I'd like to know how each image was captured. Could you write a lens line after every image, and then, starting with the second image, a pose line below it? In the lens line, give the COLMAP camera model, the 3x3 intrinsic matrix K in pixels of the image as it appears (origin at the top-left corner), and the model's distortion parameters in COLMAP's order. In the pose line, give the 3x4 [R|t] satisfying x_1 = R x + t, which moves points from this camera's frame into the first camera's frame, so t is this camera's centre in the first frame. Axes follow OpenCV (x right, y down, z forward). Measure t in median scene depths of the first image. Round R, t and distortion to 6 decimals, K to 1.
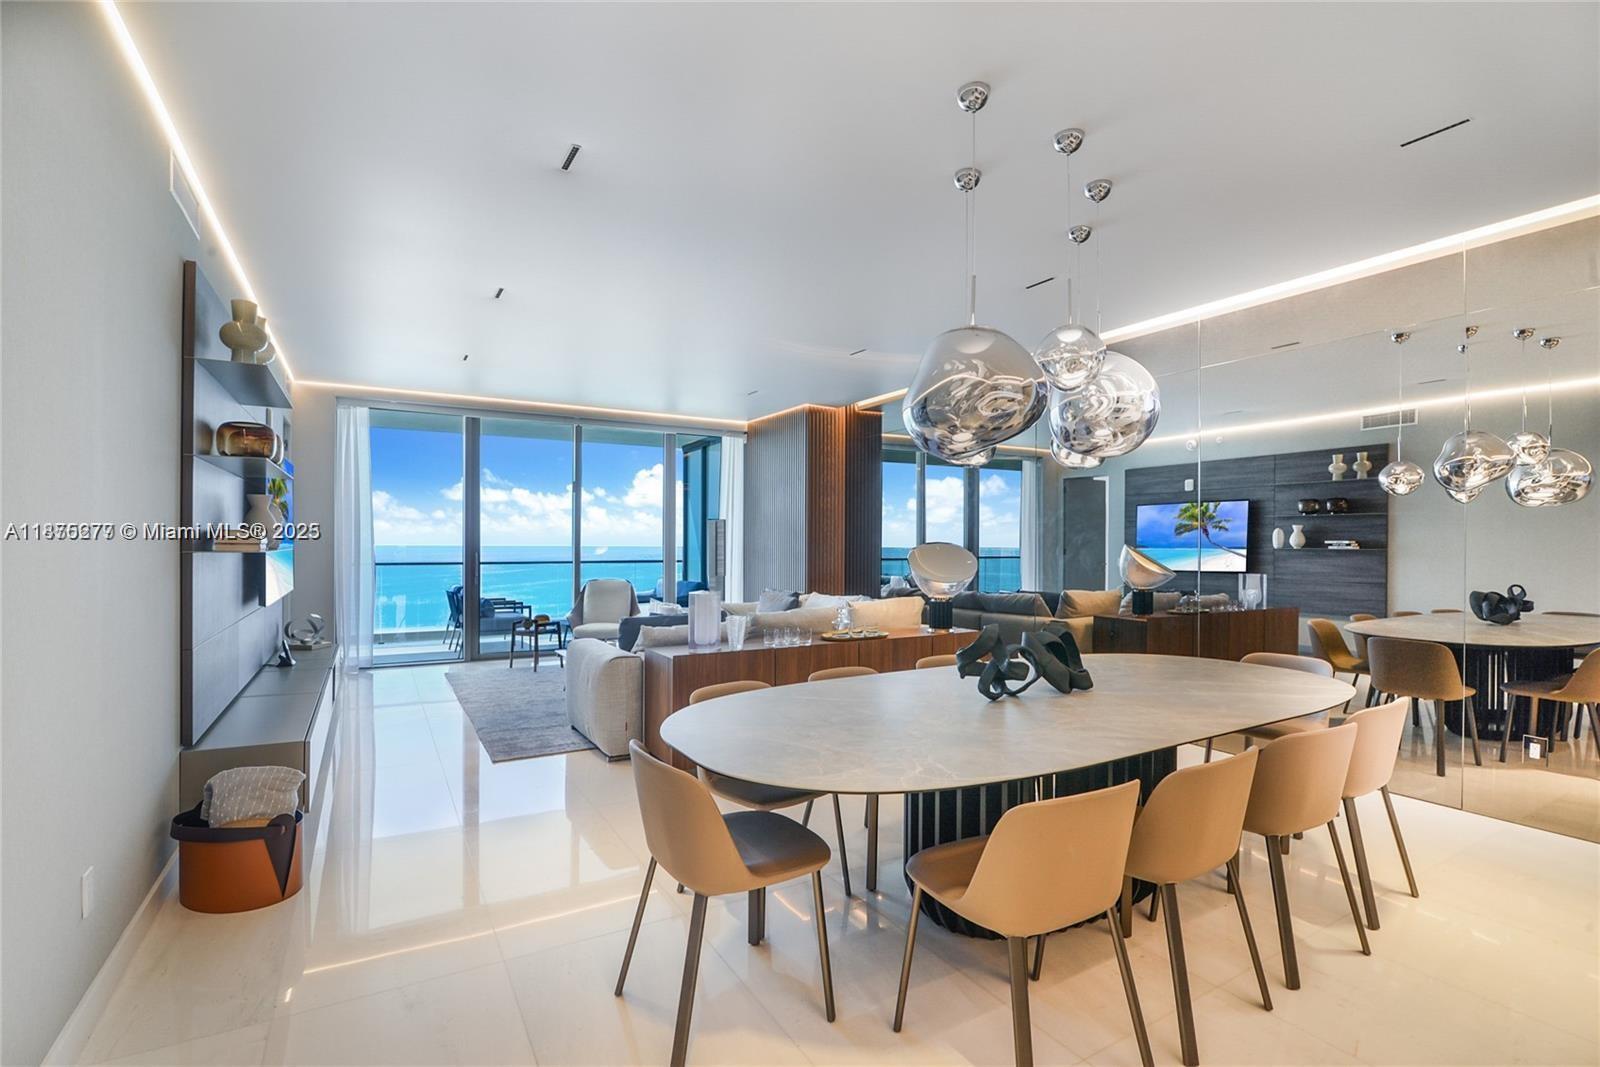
lens RADIAL K [[737.9, 0, 804.4], [0, 737.9, 534.1], [0, 0, 1]] dist [0.005459, 0.000457]
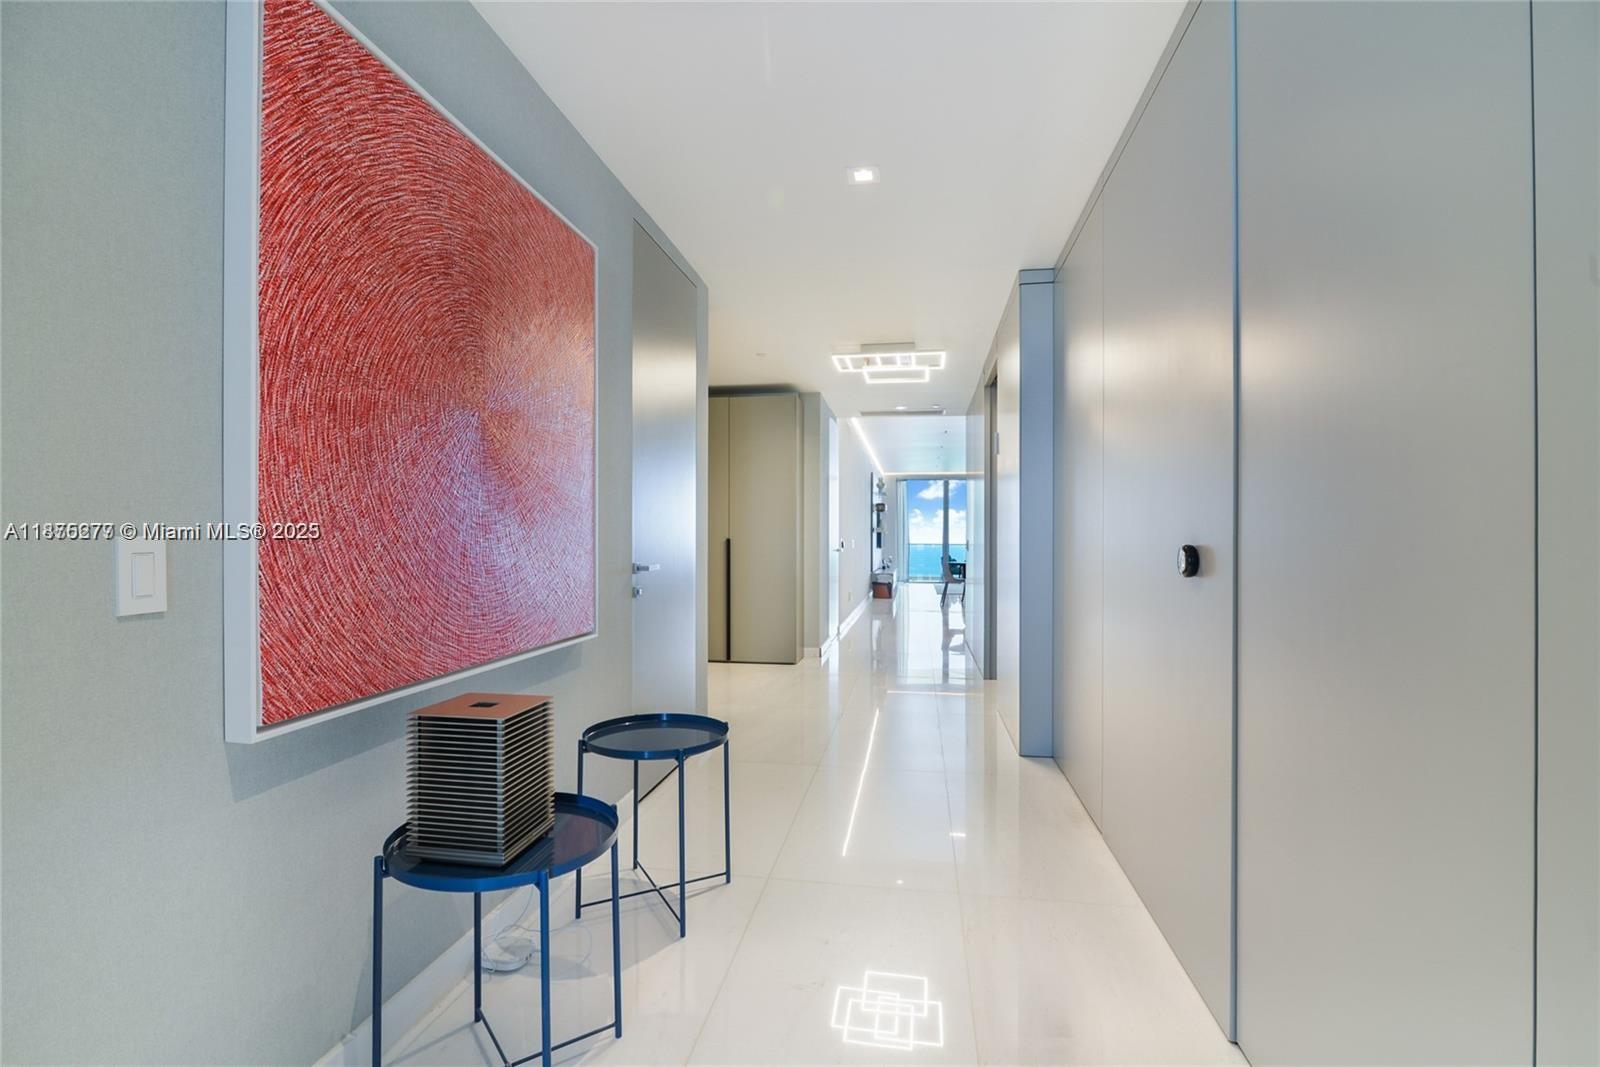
lens RADIAL K [[737.9, 0, 799.2], [0, 737.9, 541.0], [0, 0, 1]] dist [0.005459, 0.000457]
pose [[0.777684, -0.000625, -0.628655, 1.777082], [-0.002246, 0.999990, -0.003773, 0.102760], [0.628651, 0.004346, 0.777675, -2.960013]]
